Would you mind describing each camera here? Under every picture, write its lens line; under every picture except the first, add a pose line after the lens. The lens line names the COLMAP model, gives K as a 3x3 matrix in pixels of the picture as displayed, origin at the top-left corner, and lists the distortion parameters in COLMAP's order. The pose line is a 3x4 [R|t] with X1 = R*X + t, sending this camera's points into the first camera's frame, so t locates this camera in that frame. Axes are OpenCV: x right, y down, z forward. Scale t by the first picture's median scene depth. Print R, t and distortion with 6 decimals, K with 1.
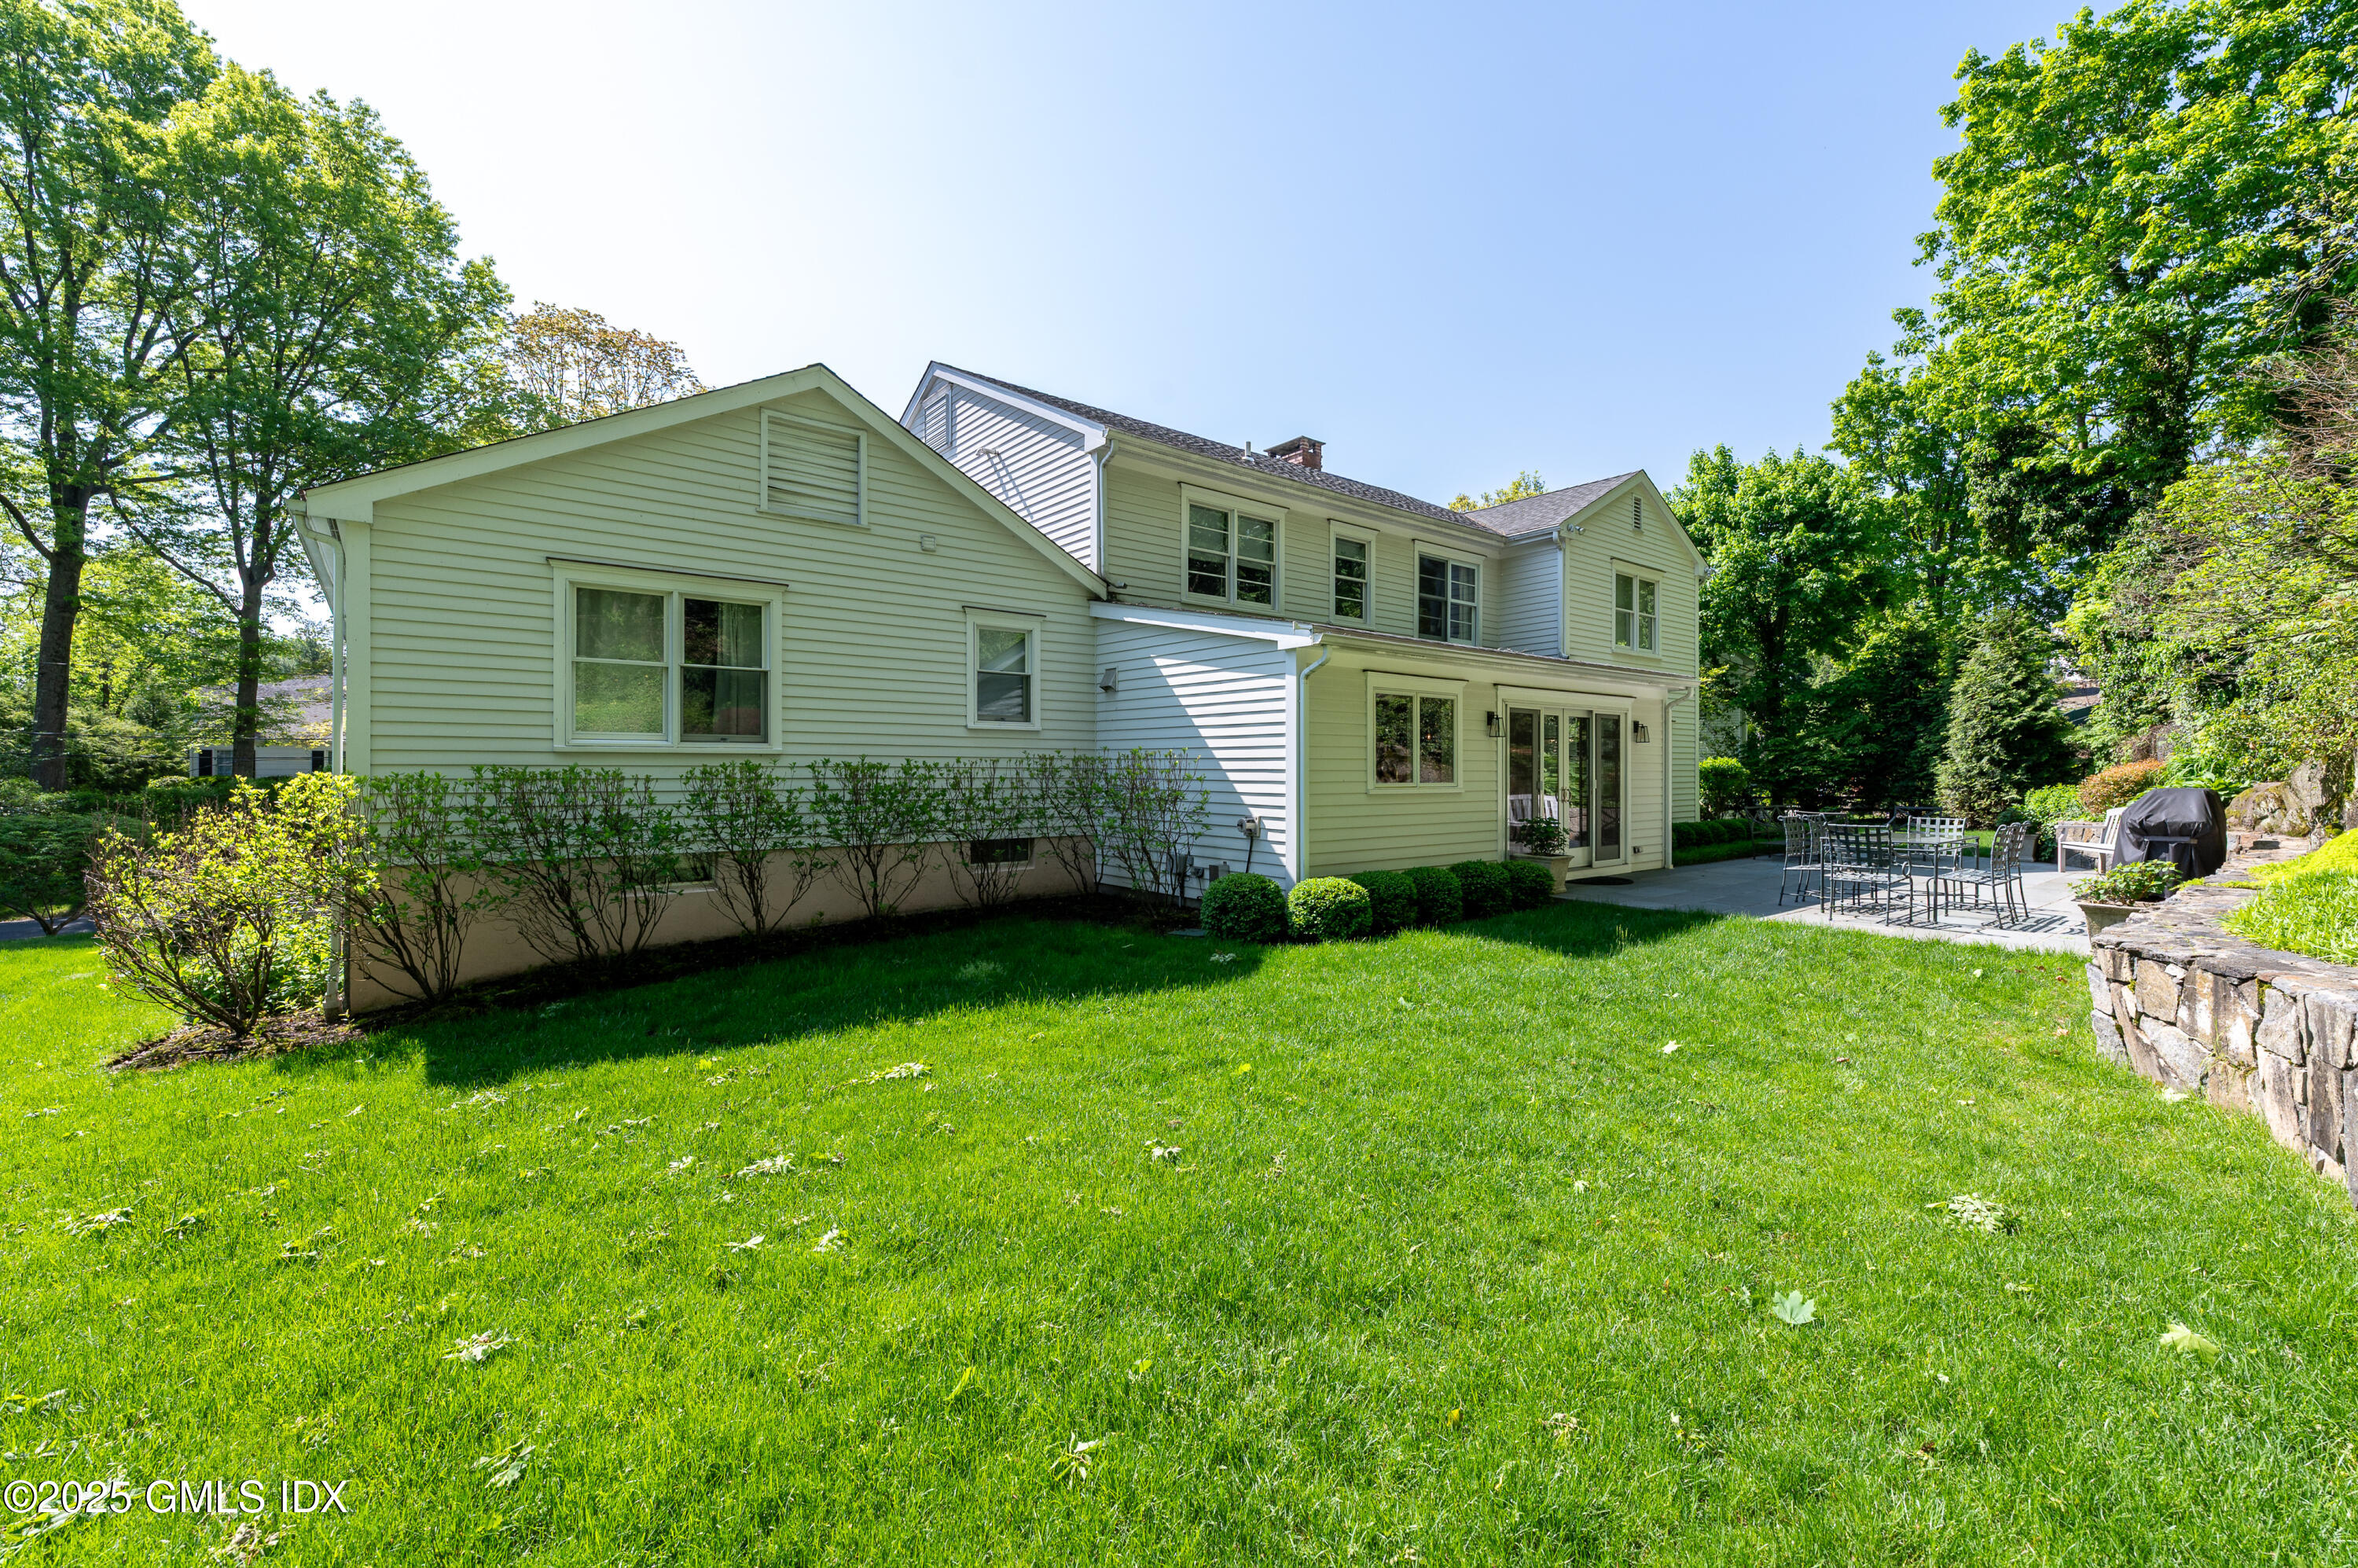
lens RADIAL K [[950.2, 0, 1186.7], [0, 950.2, 783.0], [0, 0, 1]] dist [0.002847, 0.000326]
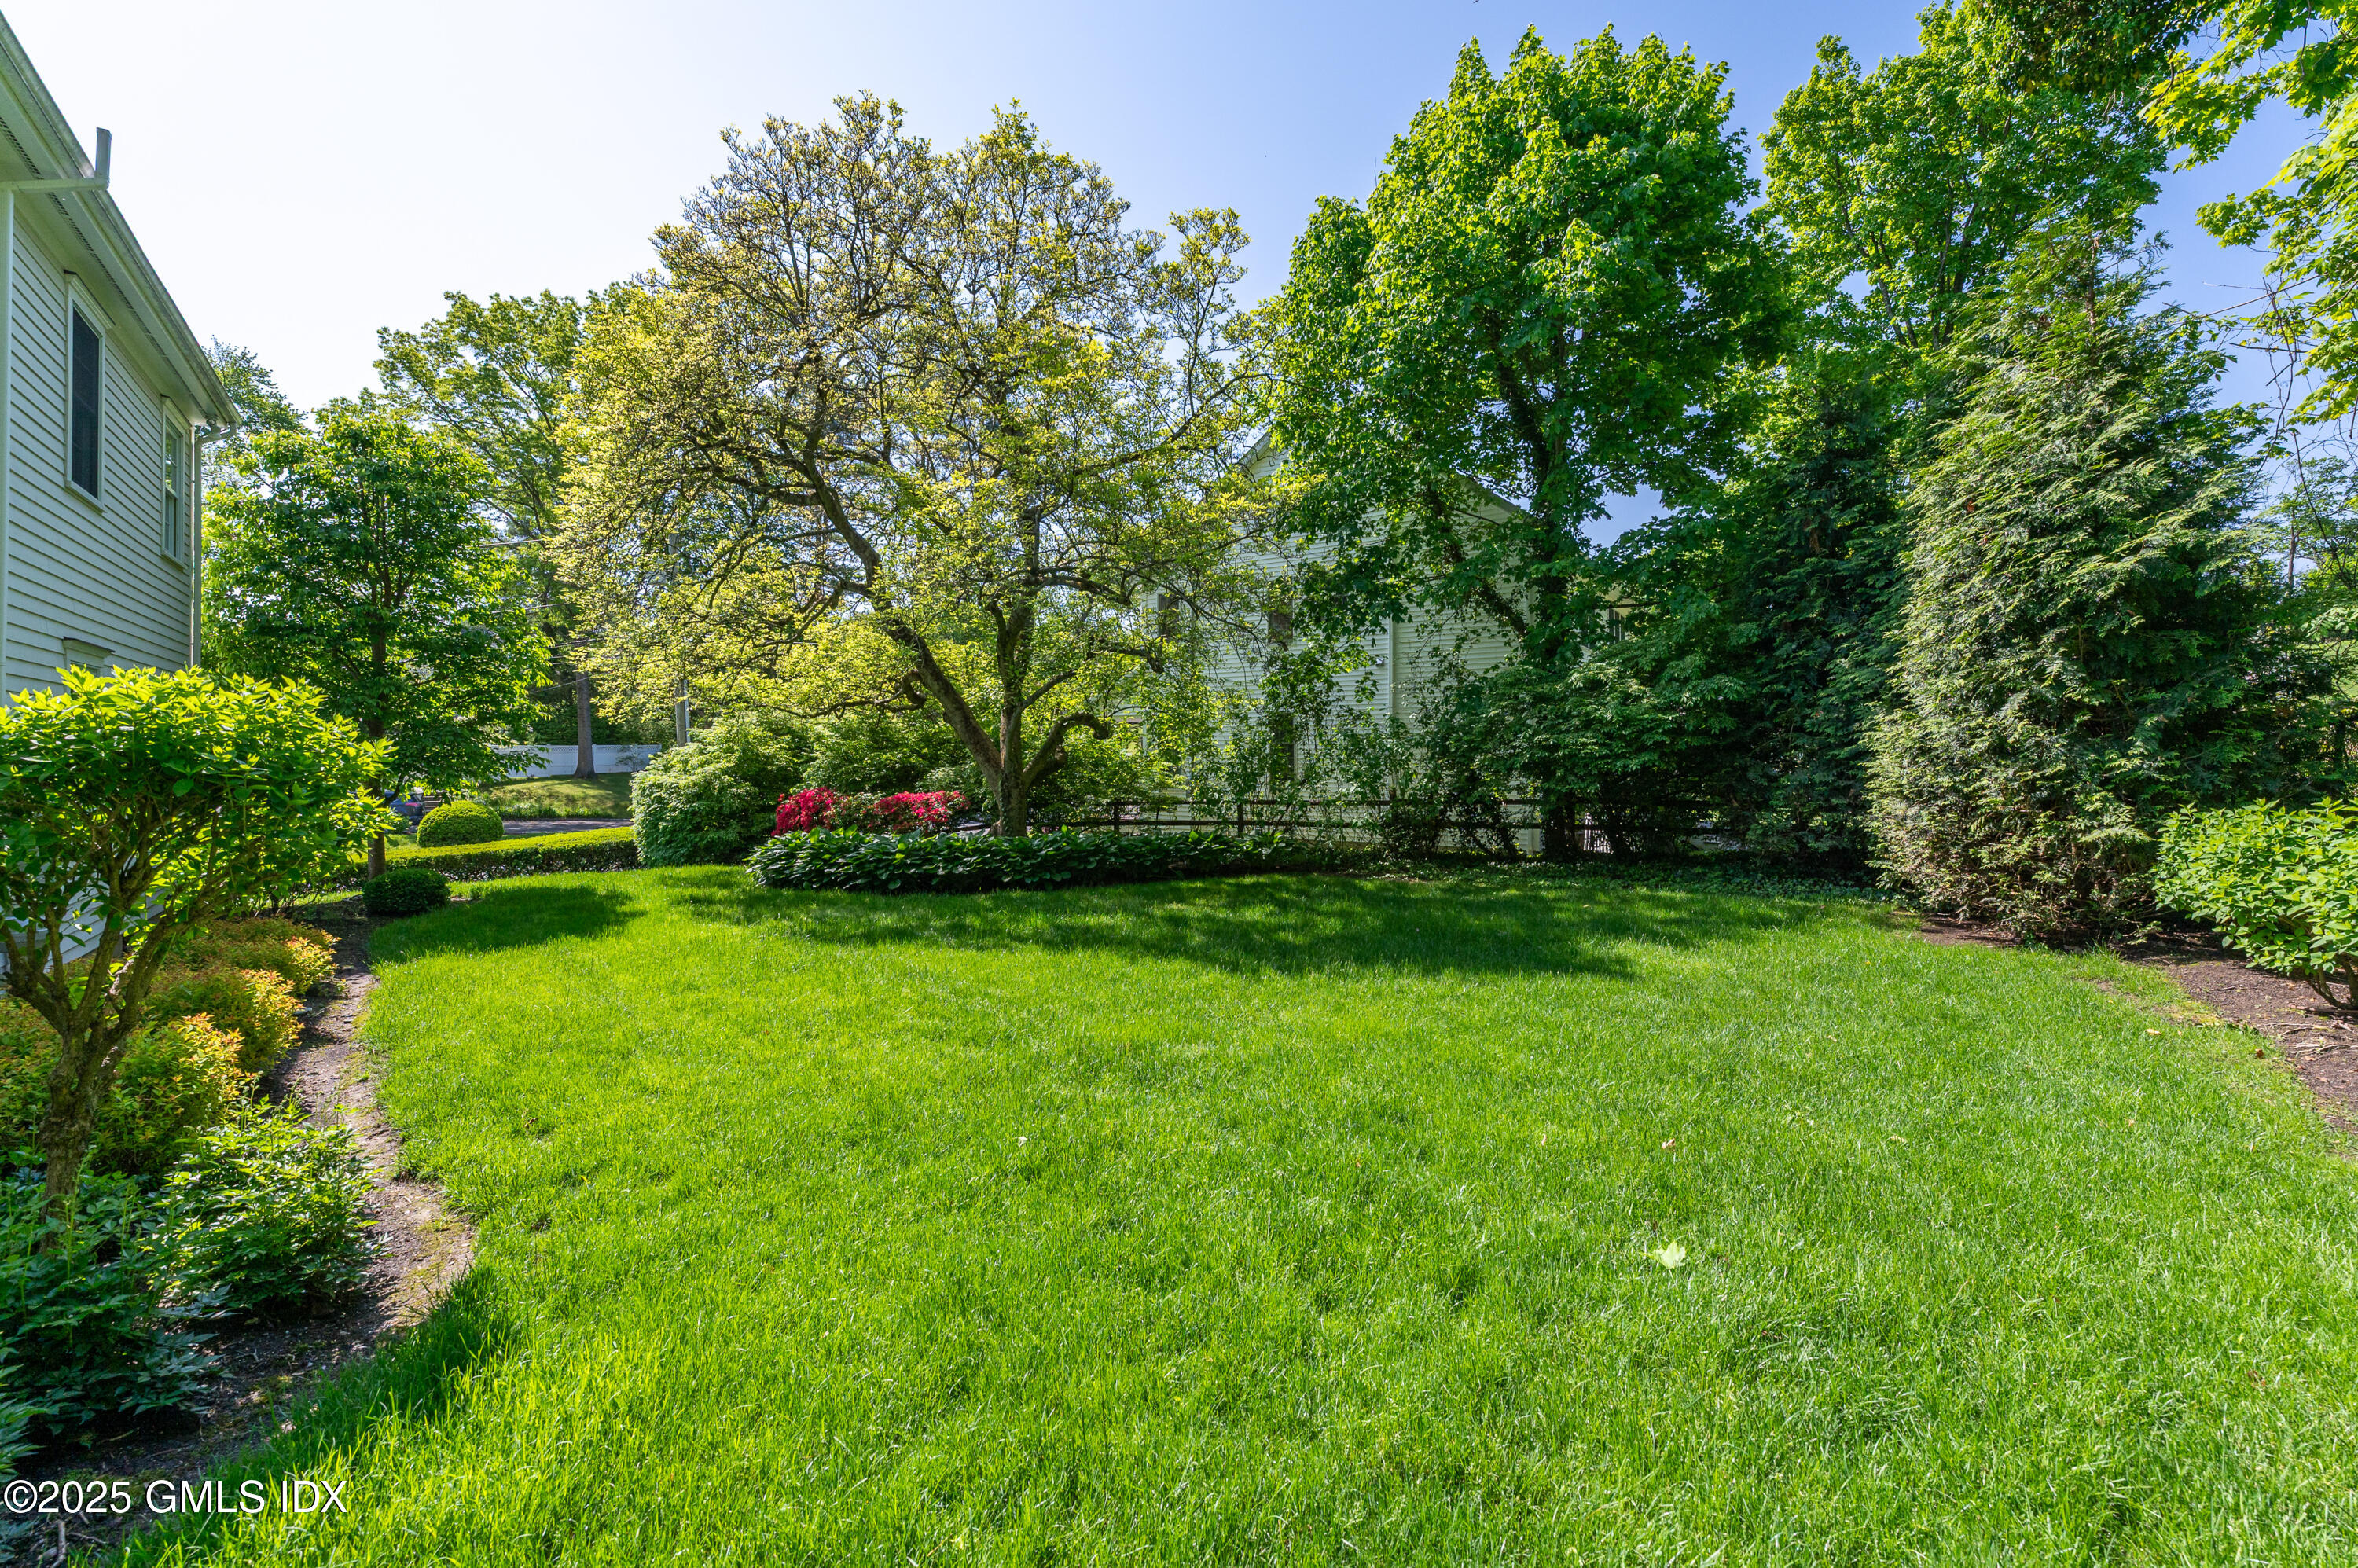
lens RADIAL K [[950.2, 0, 1170.3], [0, 950.2, 765.9], [0, 0, 1]] dist [0.002847, 0.000326]
pose [[0.998867, -0.020065, -0.043154, 0.568888], [0.020268, 0.999785, 0.004291, -0.011424], [0.043059, -0.005161, 0.999059, 0.668729]]
